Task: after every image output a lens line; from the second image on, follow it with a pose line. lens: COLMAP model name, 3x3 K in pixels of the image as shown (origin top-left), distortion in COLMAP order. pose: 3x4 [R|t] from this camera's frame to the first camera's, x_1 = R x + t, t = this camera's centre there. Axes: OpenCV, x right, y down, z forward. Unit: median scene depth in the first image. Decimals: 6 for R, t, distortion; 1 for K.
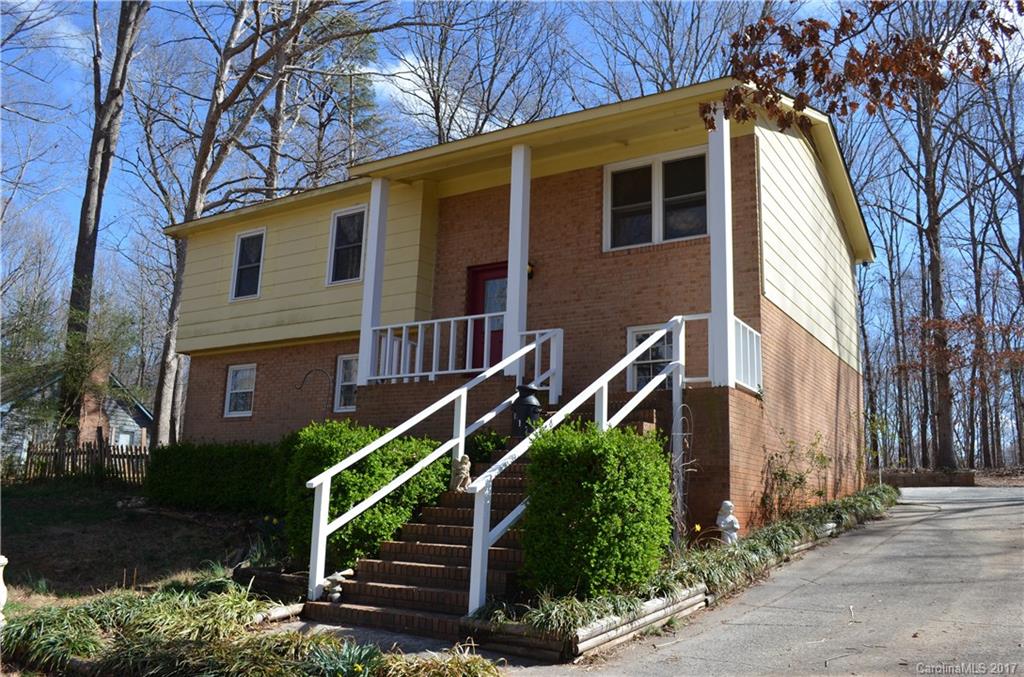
lens RADIAL K [[849.4, 0, 512.0], [0, 849.4, 338.5], [0, 0, 1]] dist [-0.001682, -0.000065]
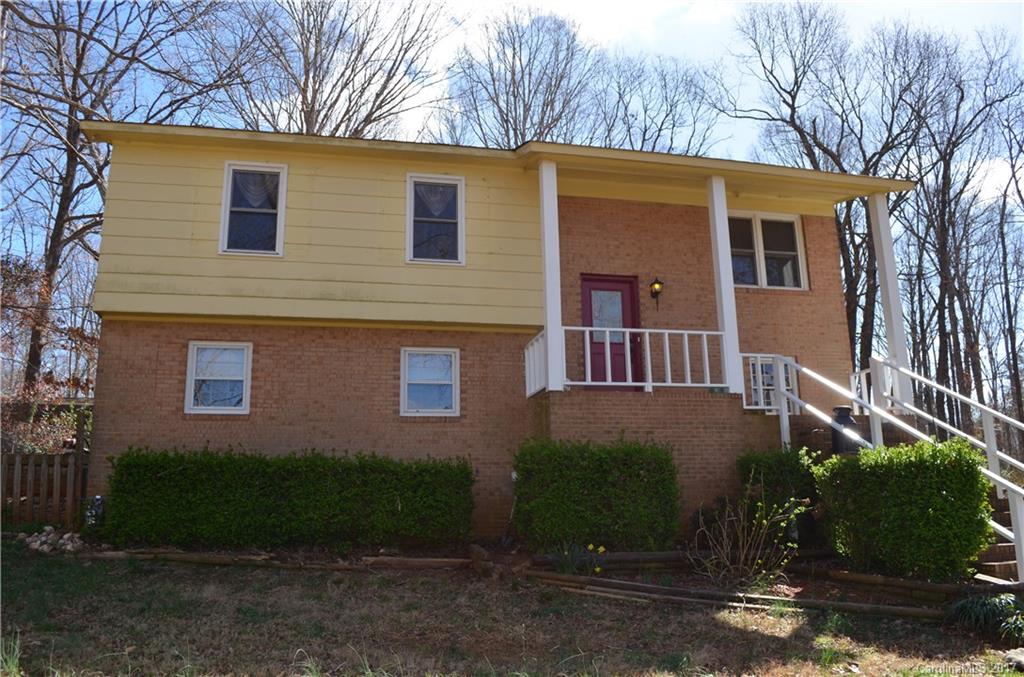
lens RADIAL K [[787.0, 0, 512.0], [0, 787.0, 338.5], [0, 0, 1]] dist [-0.039432, -0.001236]
pose [[0.705377, 0.118646, 0.698832, -0.726167], [-0.099640, 0.992700, -0.067965, 0.057858], [-0.701794, -0.021691, 0.712049, 0.422276]]
